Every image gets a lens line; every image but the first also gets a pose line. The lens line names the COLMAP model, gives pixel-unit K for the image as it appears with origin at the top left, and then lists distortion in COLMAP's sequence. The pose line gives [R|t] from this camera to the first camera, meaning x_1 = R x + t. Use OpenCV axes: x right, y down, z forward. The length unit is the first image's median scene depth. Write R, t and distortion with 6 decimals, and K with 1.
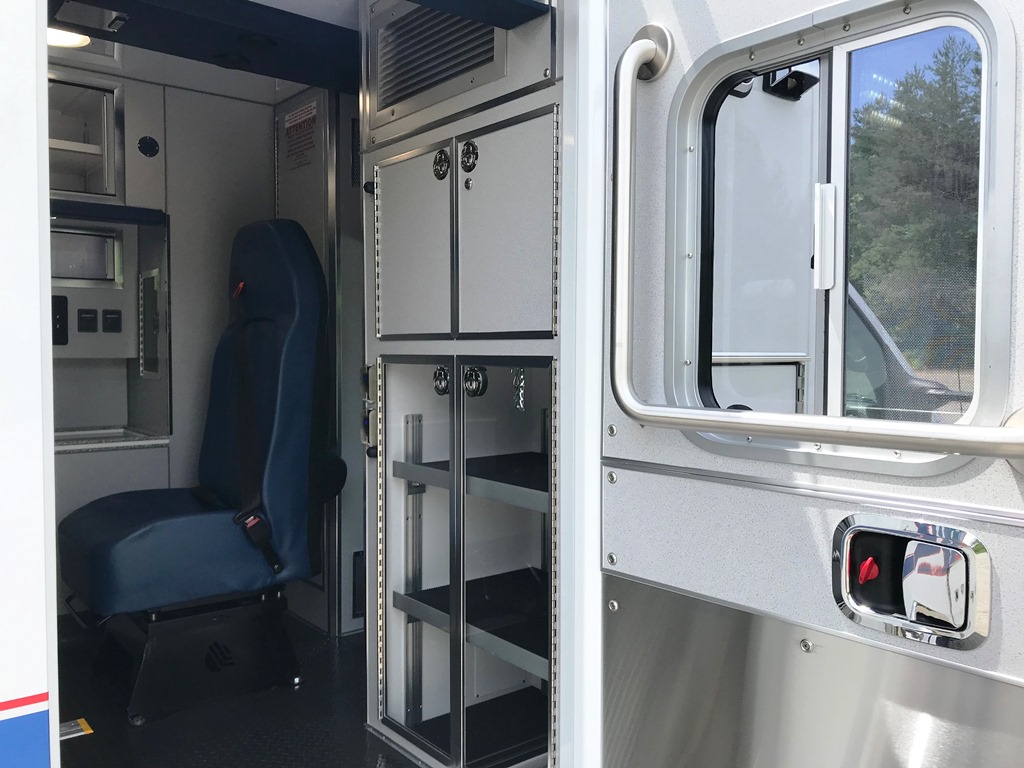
lens RADIAL K [[845.7, 0, 512.0], [0, 845.7, 384.0], [0, 0, 1]] dist [0.021282, -0.020661]
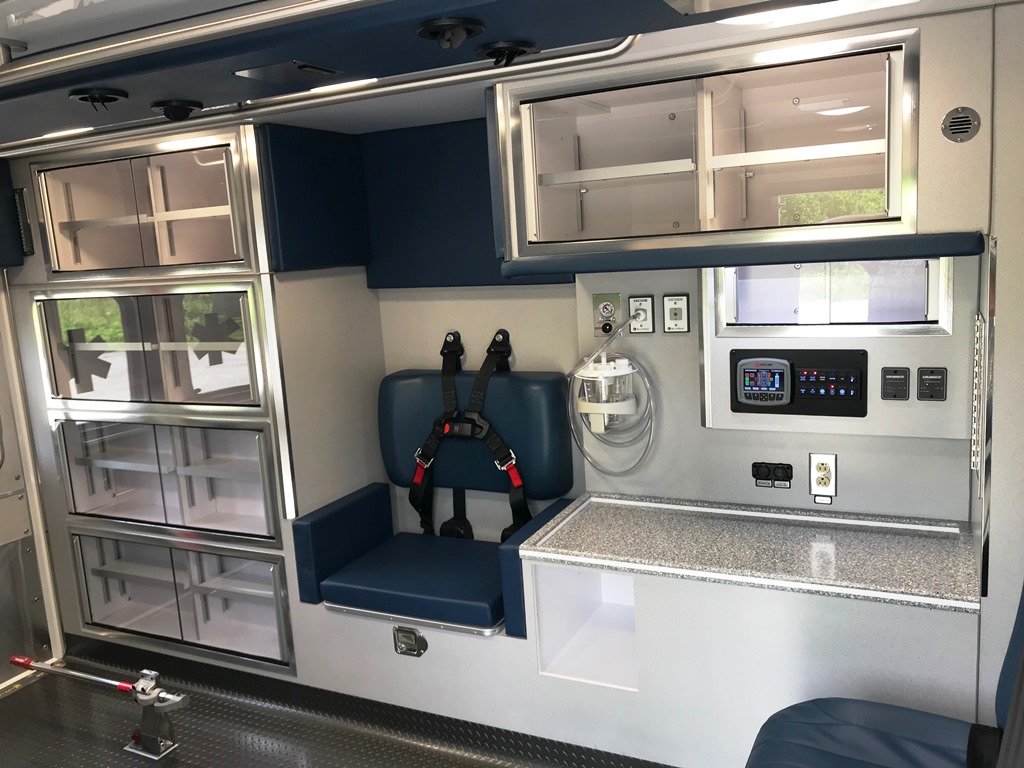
lens RADIAL K [[838.1, 0, 514.2], [0, 838.1, 381.3], [0, 0, 1]] dist [0.078639, -0.134841]
pose [[0.425447, 0.118932, -0.897135, -0.019430], [0.026783, 0.989238, 0.143843, -0.234745], [0.904587, -0.085226, 0.417683, 0.554413]]
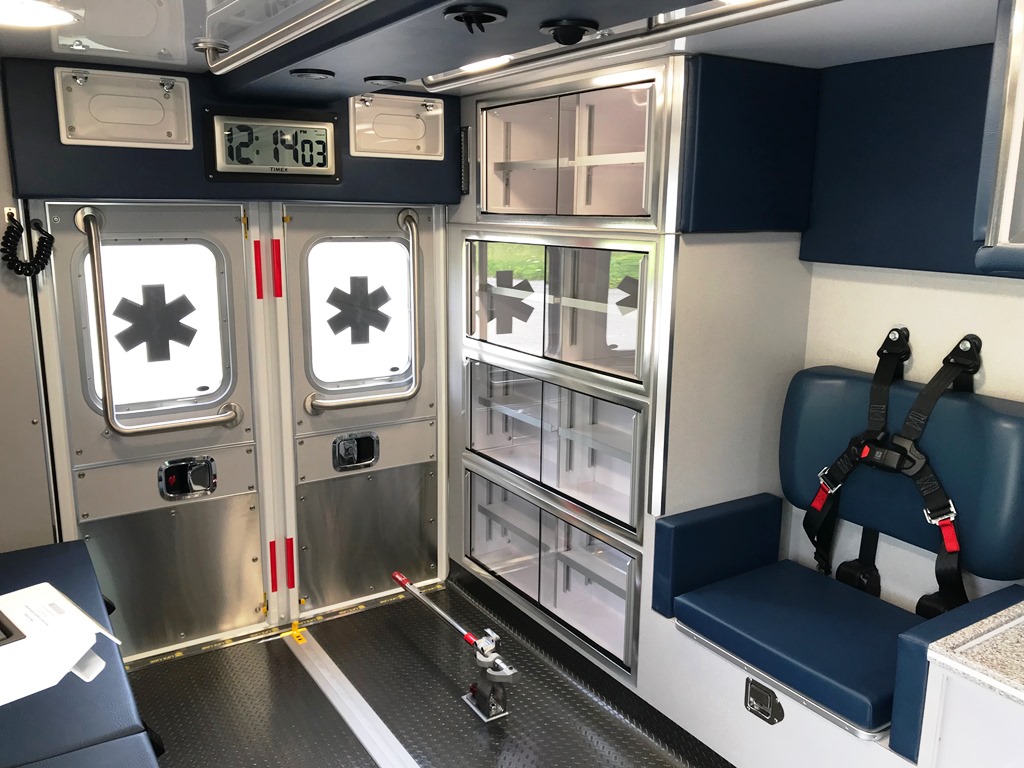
lens RADIAL K [[845.7, 0, 512.0], [0, 845.7, 384.0], [0, 0, 1]] dist [0.021282, -0.020661]
pose [[-0.107387, 0.200770, -0.973735, -0.167021], [-0.050256, 0.977050, 0.206996, -0.244952], [0.992946, 0.071165, -0.094832, 0.645560]]
